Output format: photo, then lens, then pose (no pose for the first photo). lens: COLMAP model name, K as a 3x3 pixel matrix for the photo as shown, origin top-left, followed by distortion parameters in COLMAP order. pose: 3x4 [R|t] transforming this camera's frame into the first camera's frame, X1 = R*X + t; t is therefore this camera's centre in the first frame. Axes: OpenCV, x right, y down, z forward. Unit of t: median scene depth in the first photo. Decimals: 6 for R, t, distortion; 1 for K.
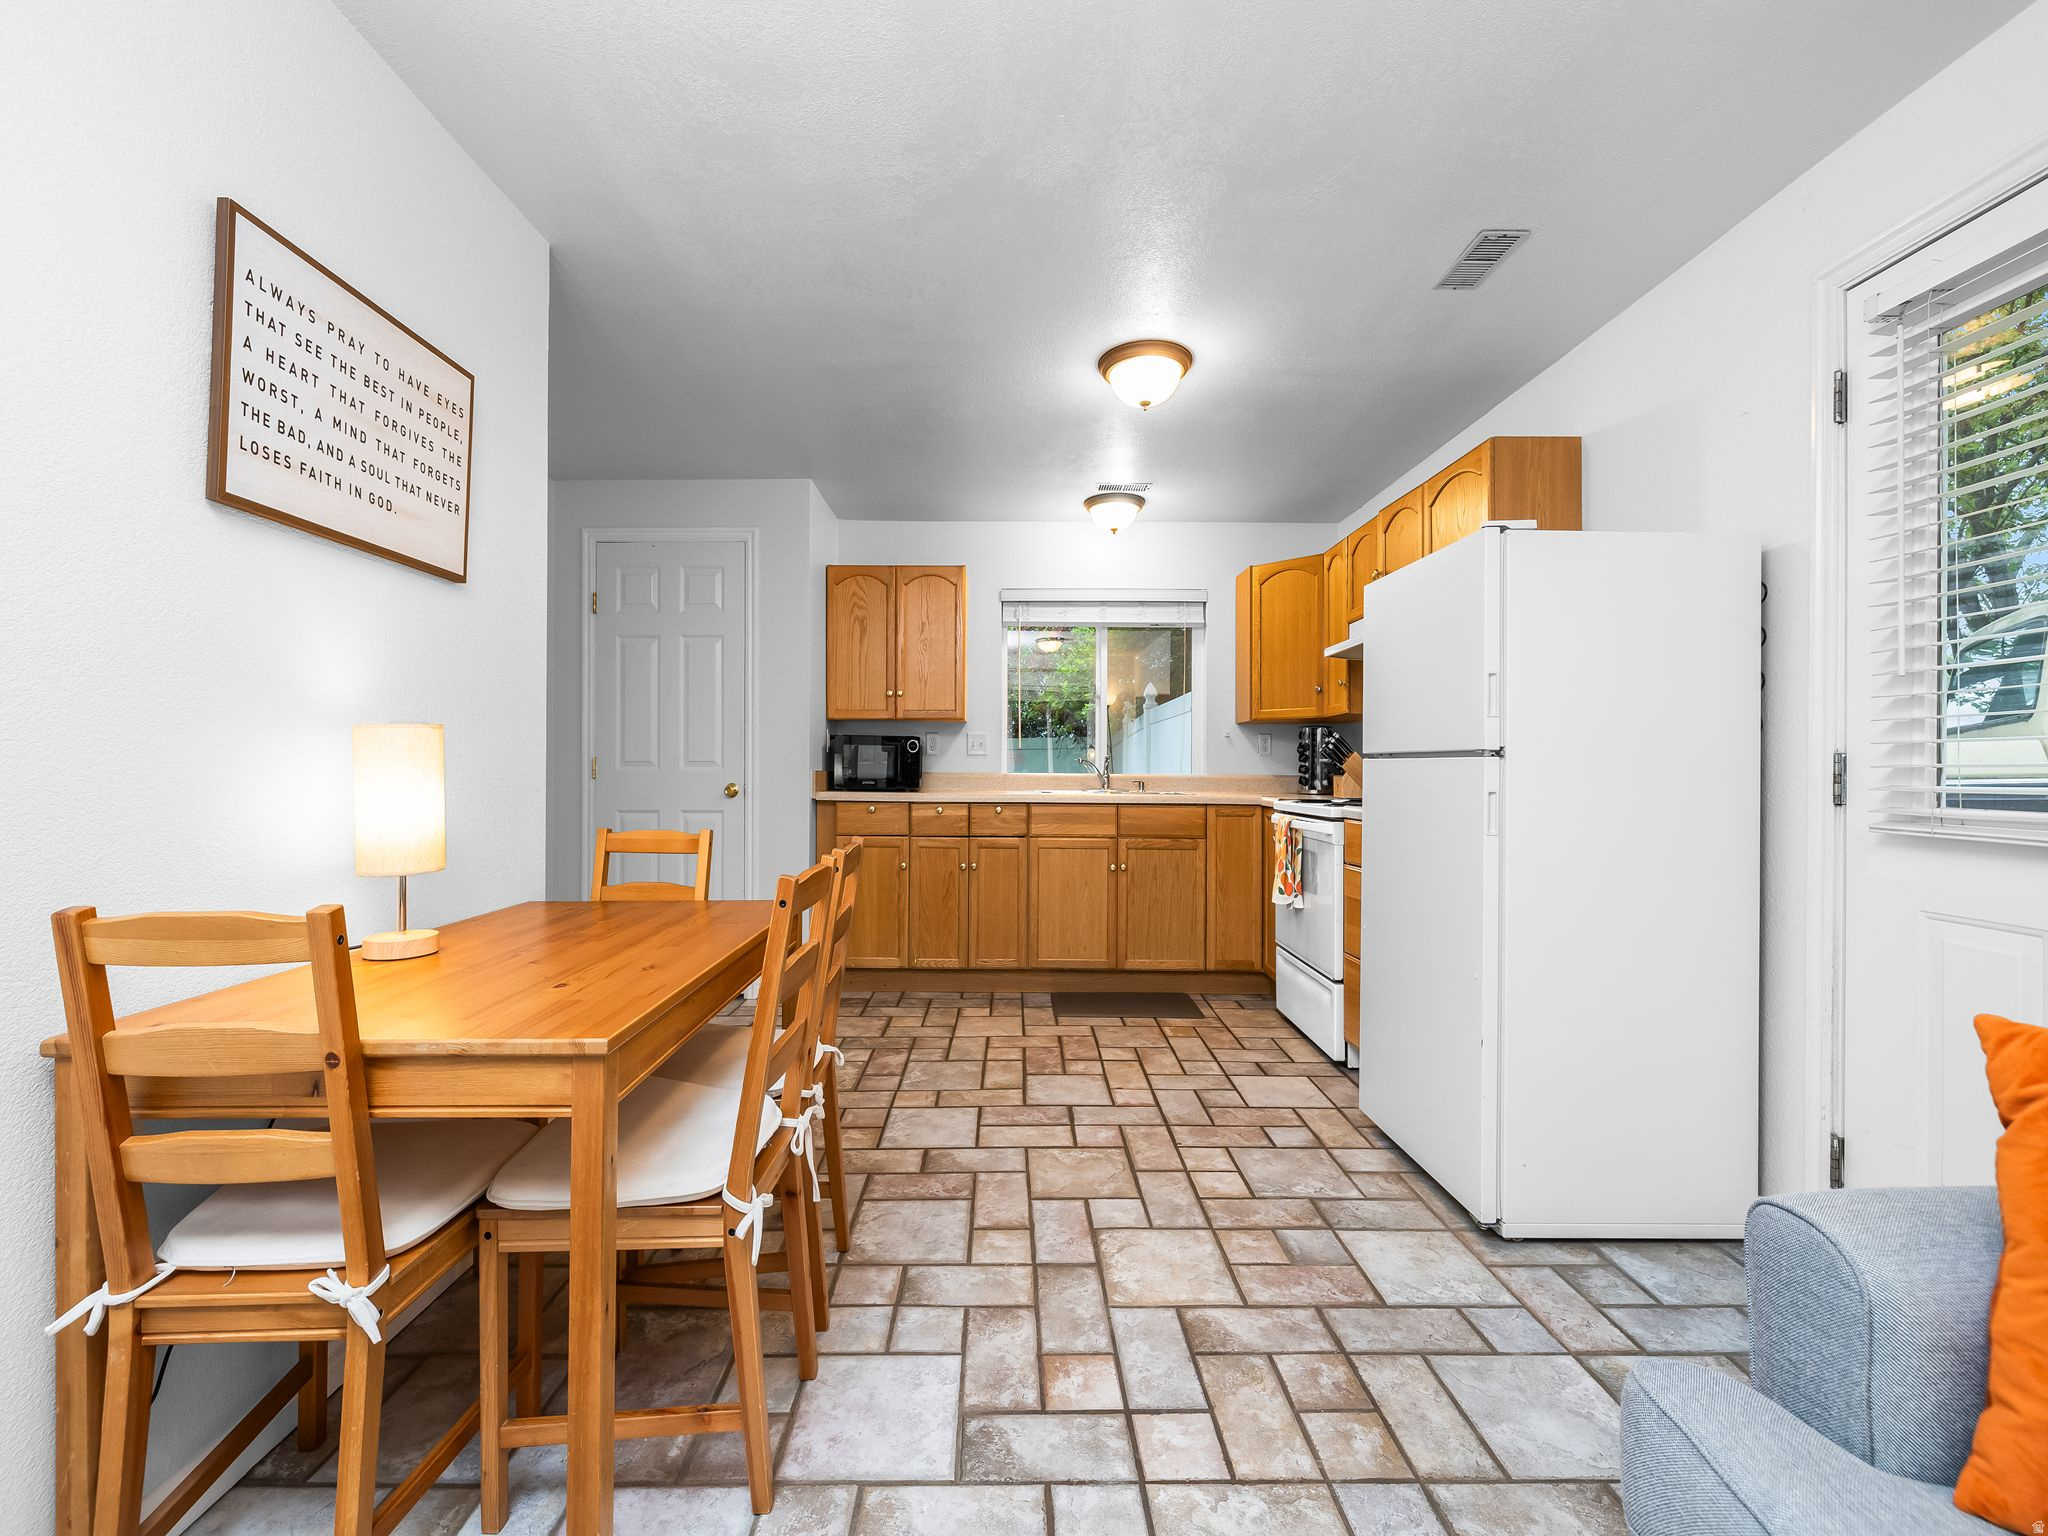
lens RADIAL K [[857.9, 0, 1018.2], [0, 857.9, 762.7], [0, 0, 1]] dist [-0.001860, -0.000556]
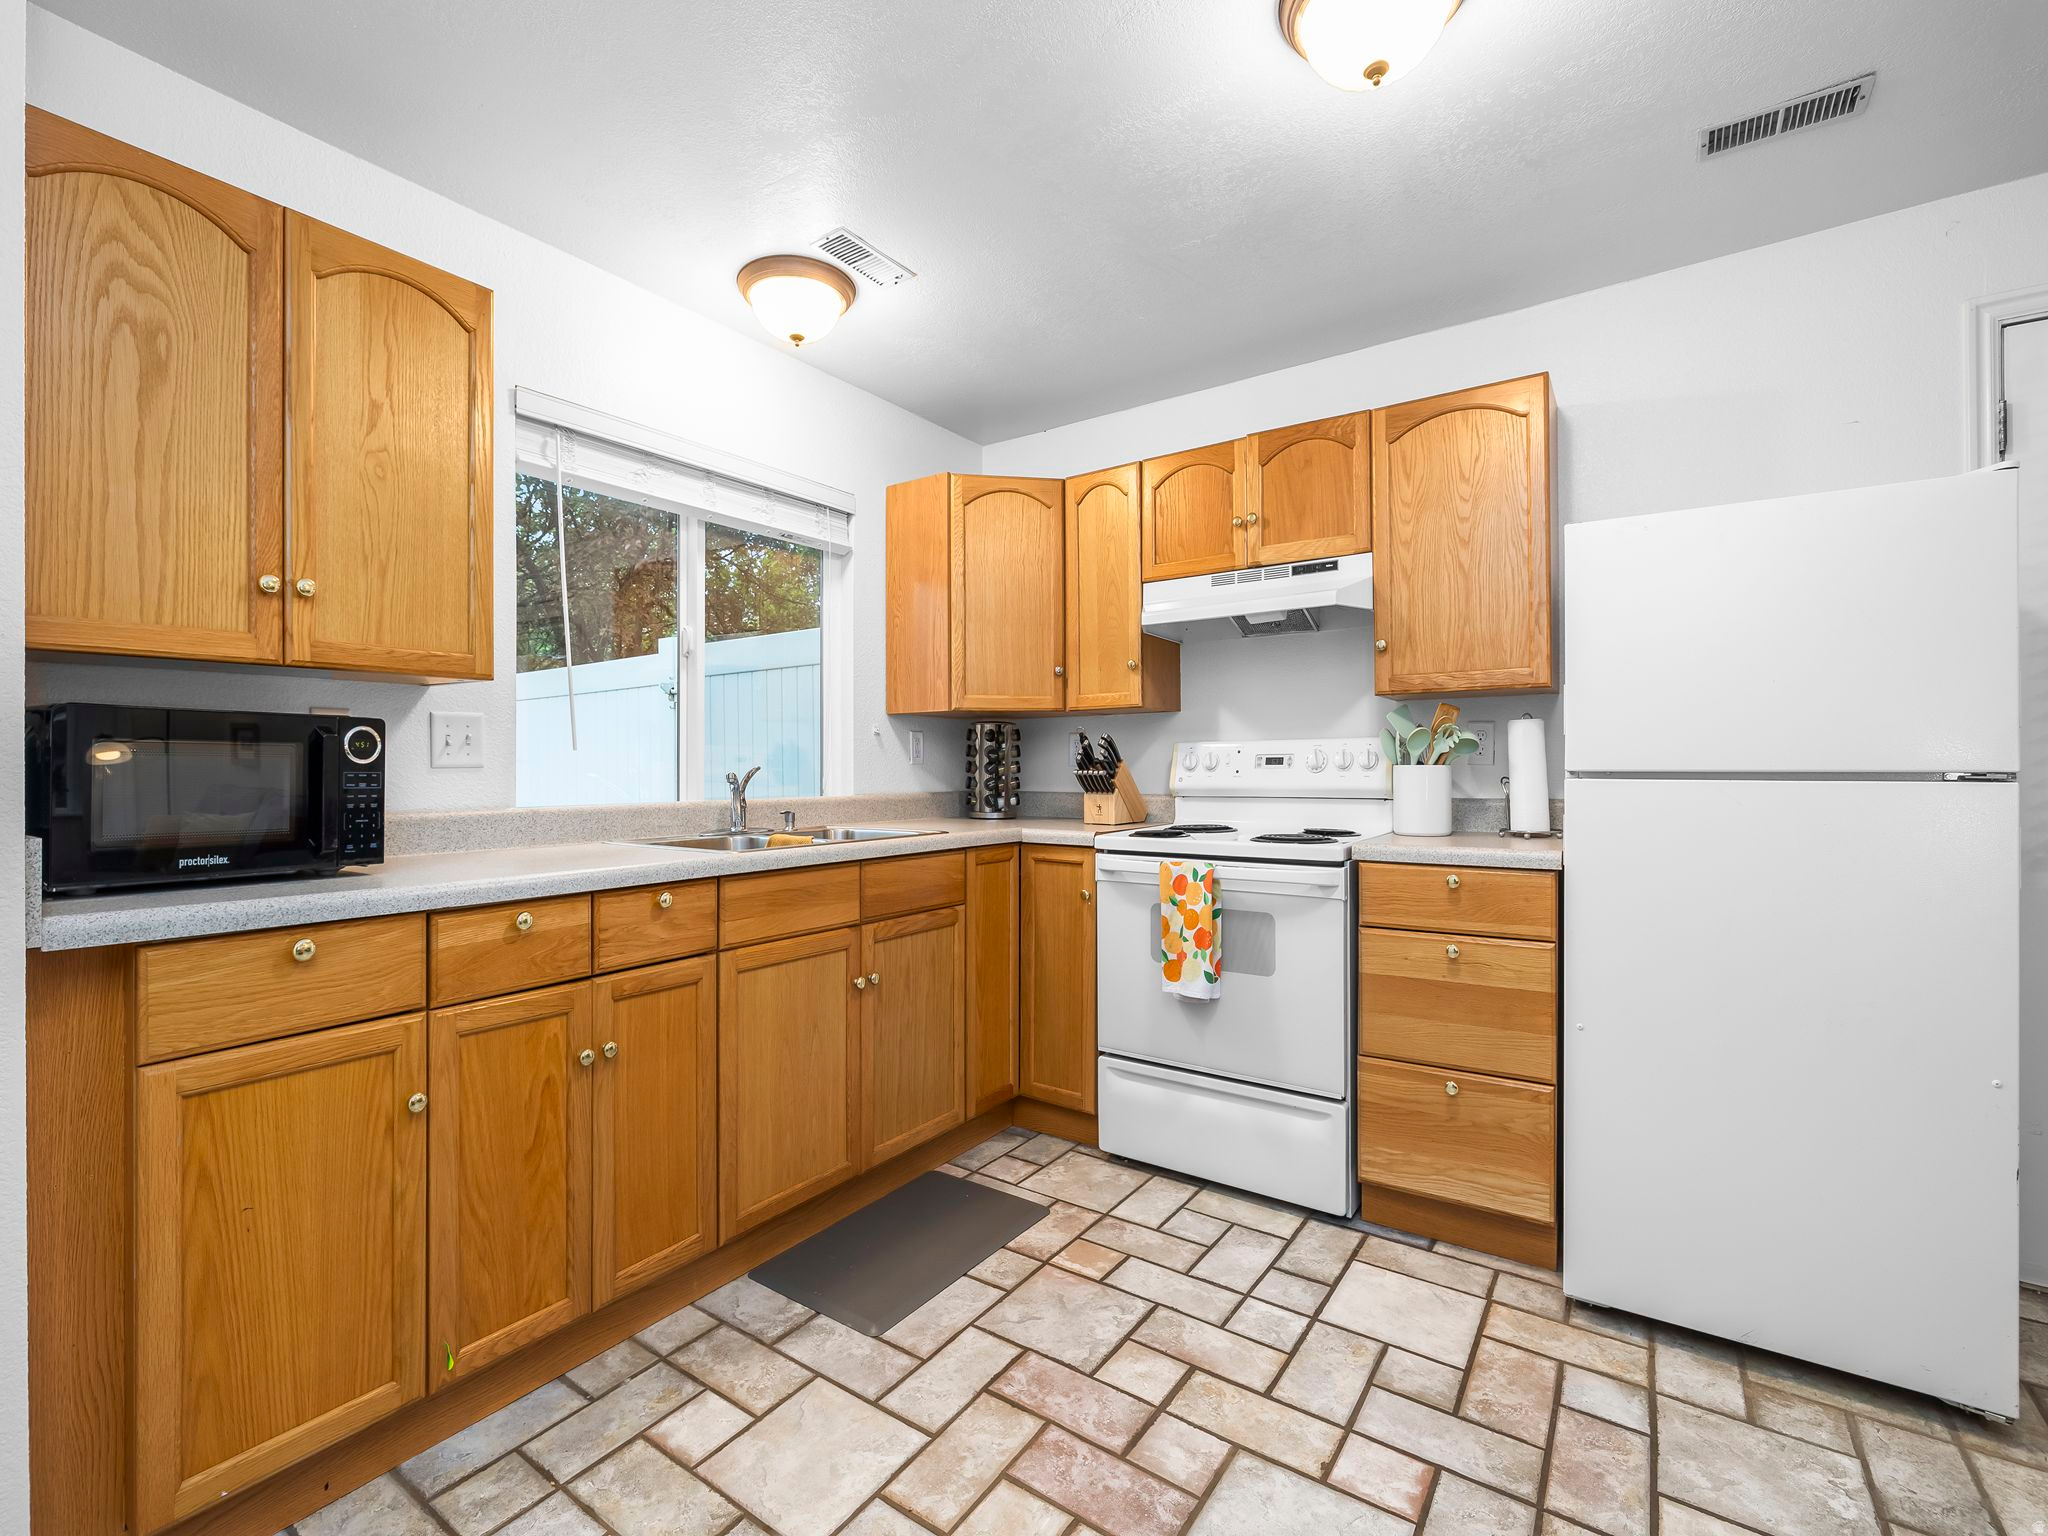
lens RADIAL K [[914.7, 0, 985.4], [0, 914.7, 761.3], [0, 0, 1]] dist [-0.003038, -0.000080]
pose [[0.584896, -0.004938, 0.811093, -0.292575], [0.001246, 0.999986, 0.005189, -0.015324], [-0.811107, -0.002025, 0.584894, 0.609443]]
